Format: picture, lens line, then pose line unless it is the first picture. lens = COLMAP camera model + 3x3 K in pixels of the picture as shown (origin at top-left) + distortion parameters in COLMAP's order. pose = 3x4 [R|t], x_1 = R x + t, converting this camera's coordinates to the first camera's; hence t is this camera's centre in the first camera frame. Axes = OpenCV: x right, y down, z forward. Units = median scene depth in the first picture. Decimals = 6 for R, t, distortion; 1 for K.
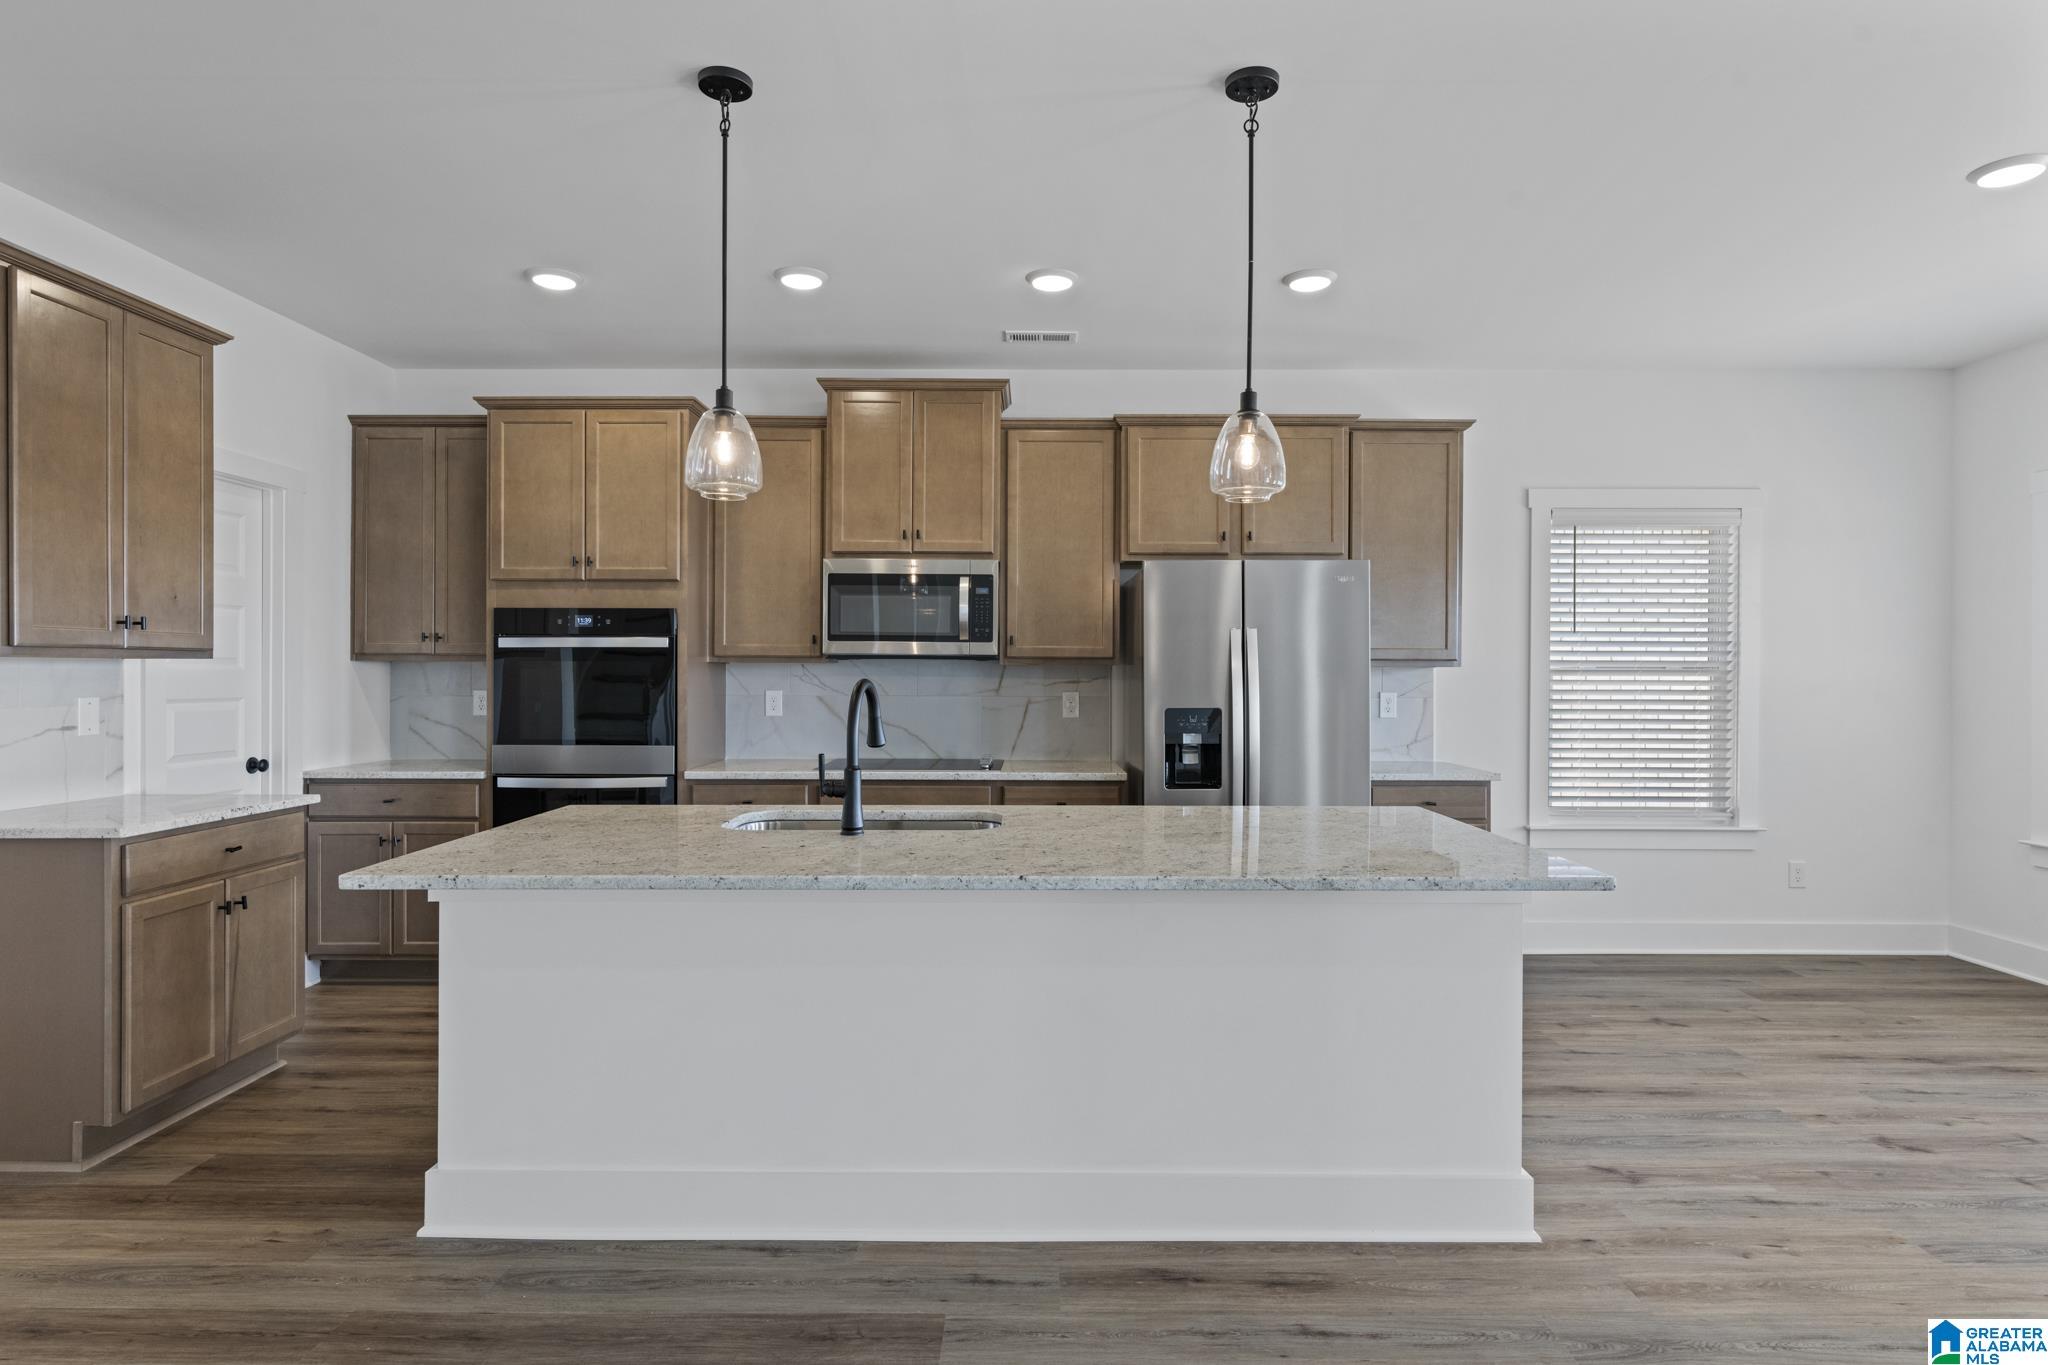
lens RADIAL K [[1091.4, 0, 1023.2], [0, 1091.4, 673.4], [0, 0, 1]] dist [-0.002258, 0.000947]
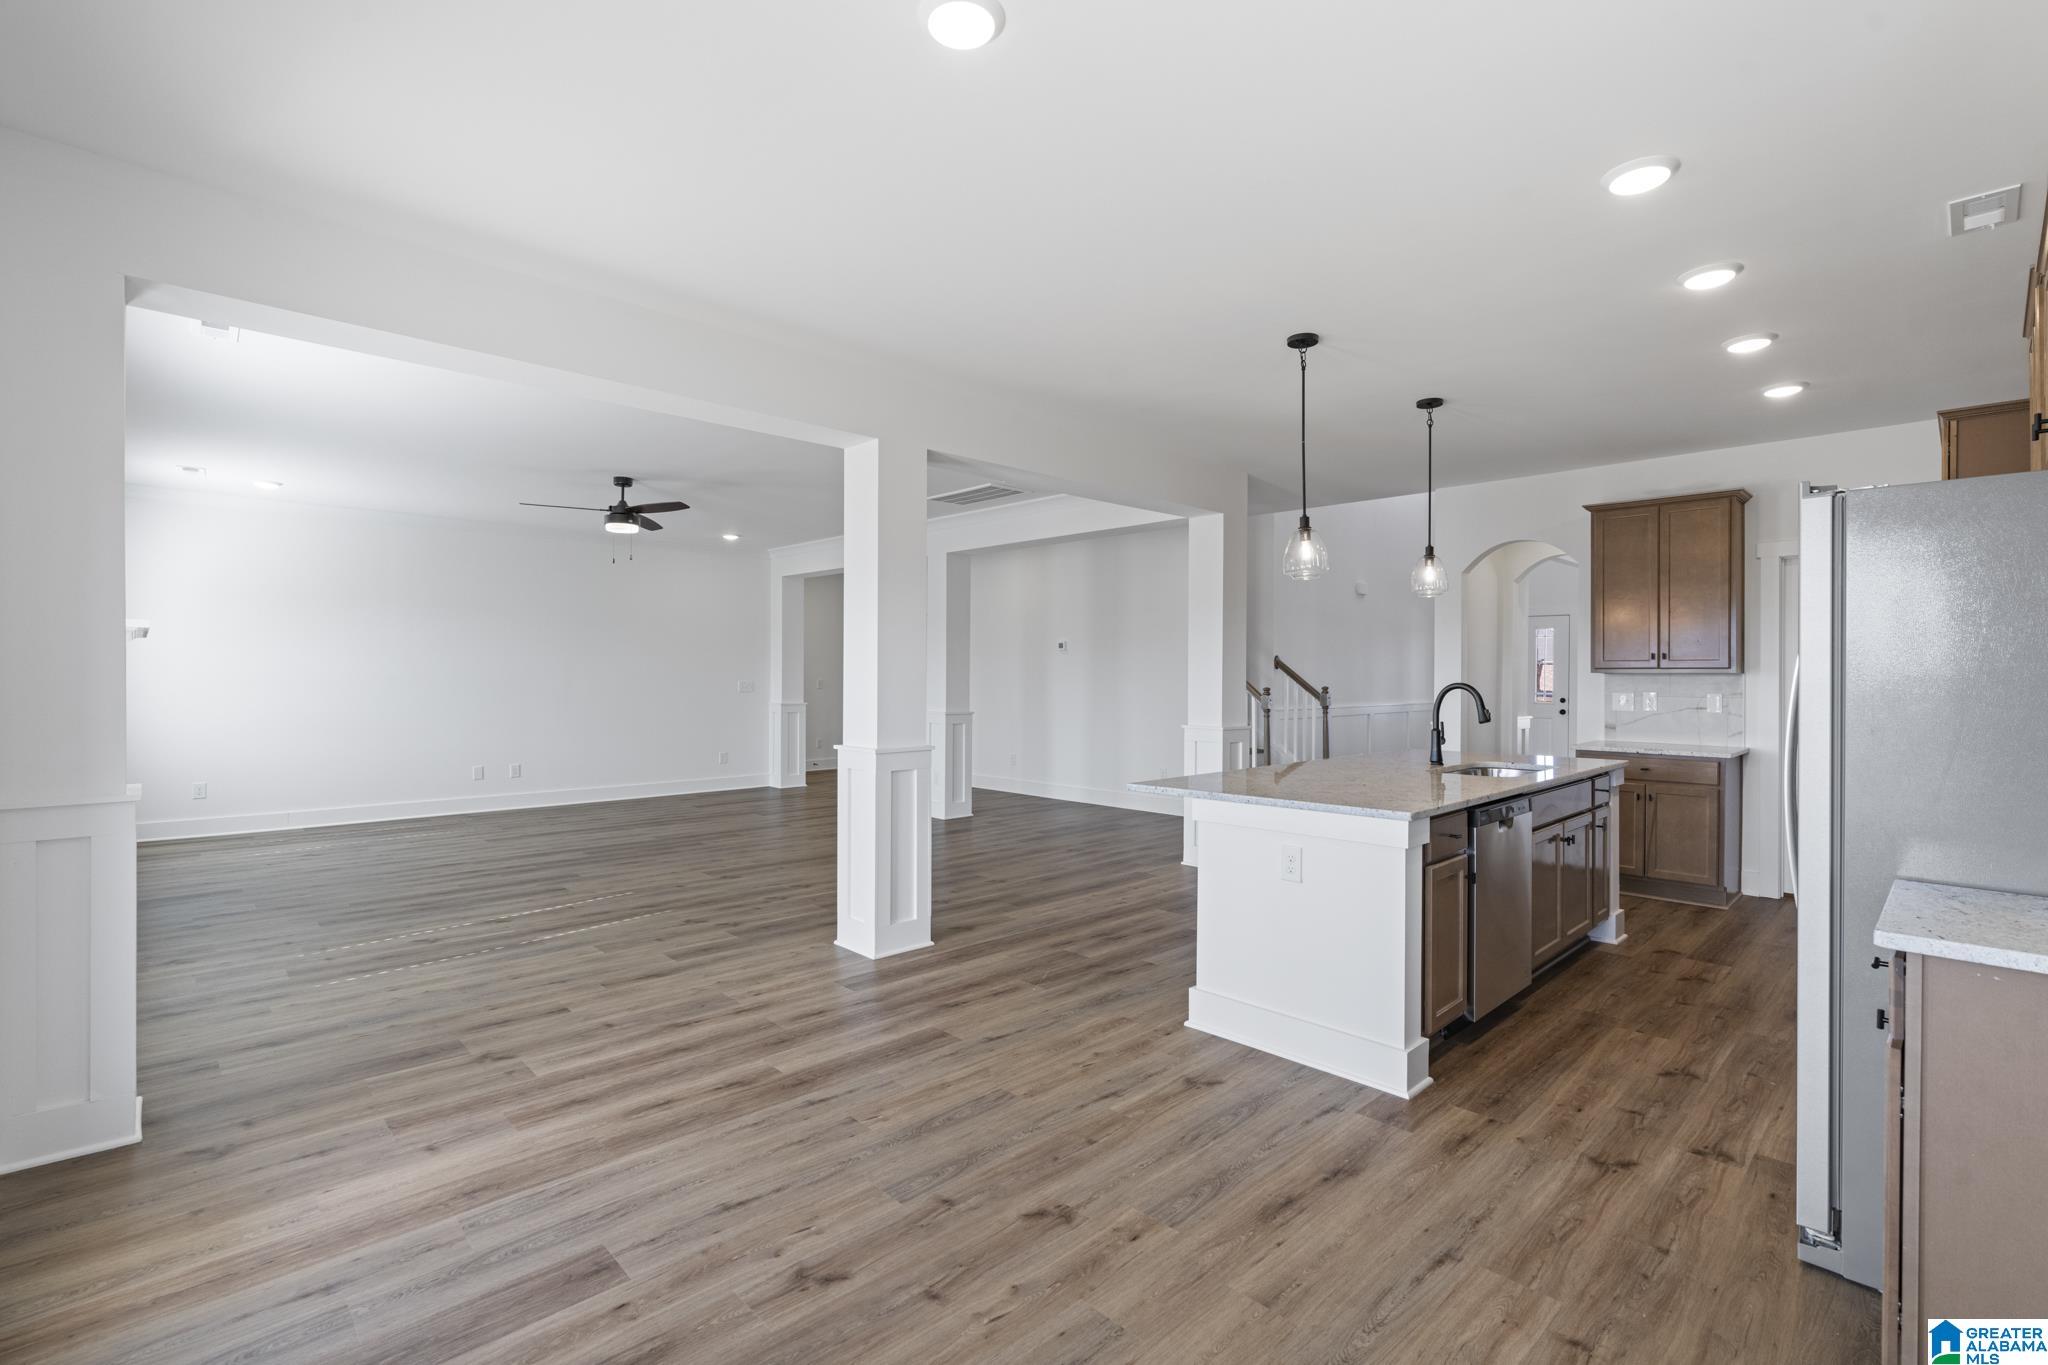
lens RADIAL K [[924.0, 0, 1030.4], [0, 924.0, 680.4], [0, 0, 1]] dist [-0.010619, 0.001518]
pose [[-0.715711, -0.002456, -0.698392, 0.940667], [-0.007783, 0.999960, 0.004460, 0.000787], [0.698353, 0.008628, -0.715702, 1.067945]]
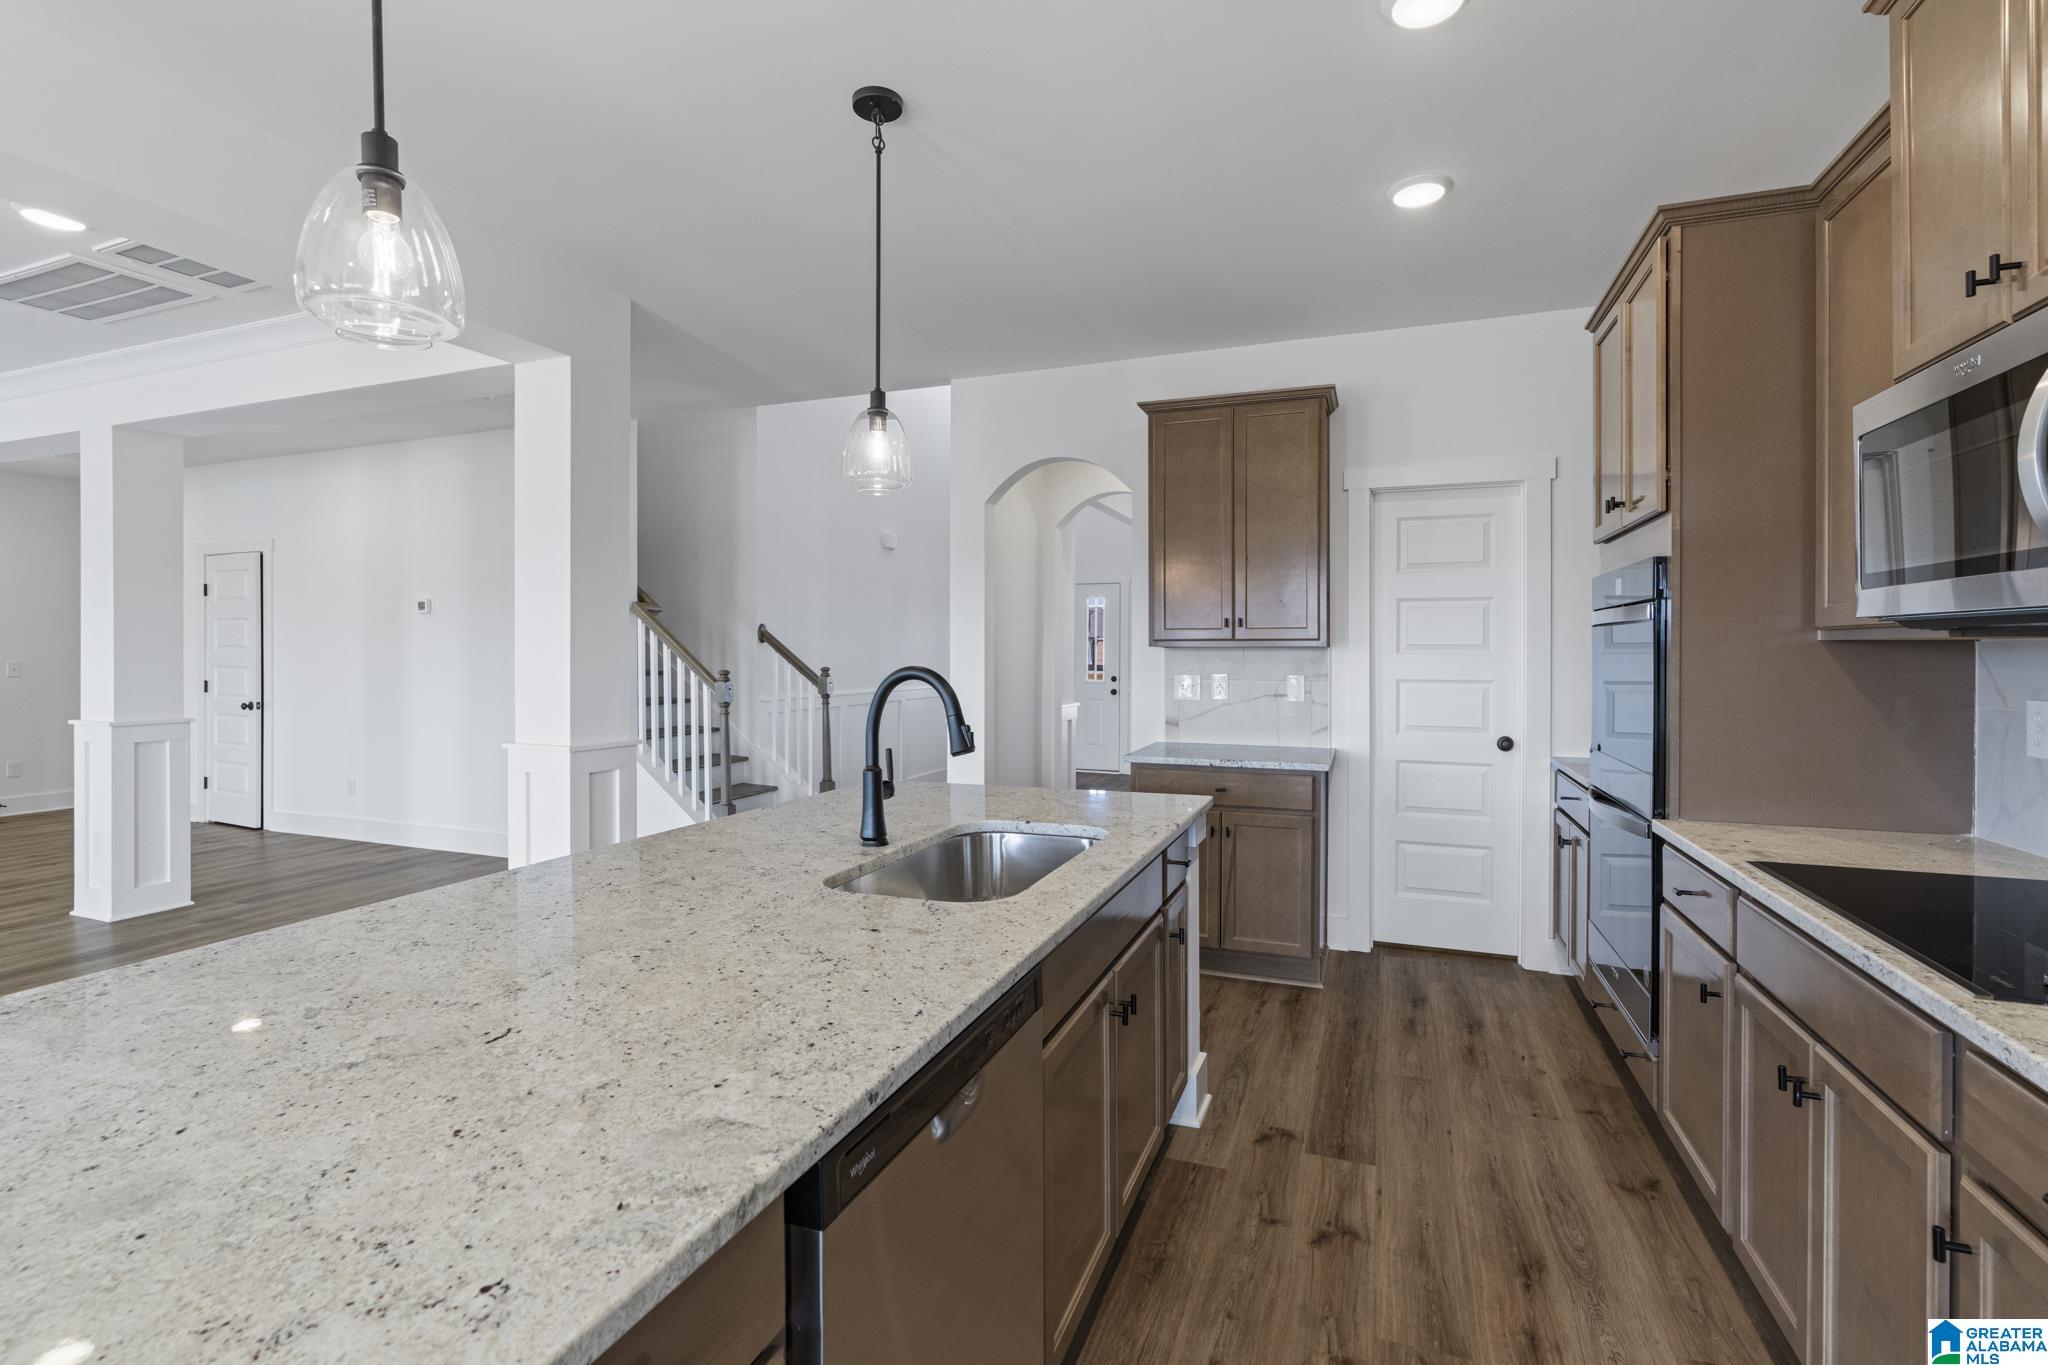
lens RADIAL K [[924.0, 0, 1036.8], [0, 924.0, 660.4], [0, 0, 1]] dist [-0.010619, 0.001518]
pose [[-0.350186, 0.003486, -0.936674, 0.311332], [-0.004082, 0.999978, 0.005248, -0.001330], [0.936671, 0.005661, -0.350164, 0.893210]]
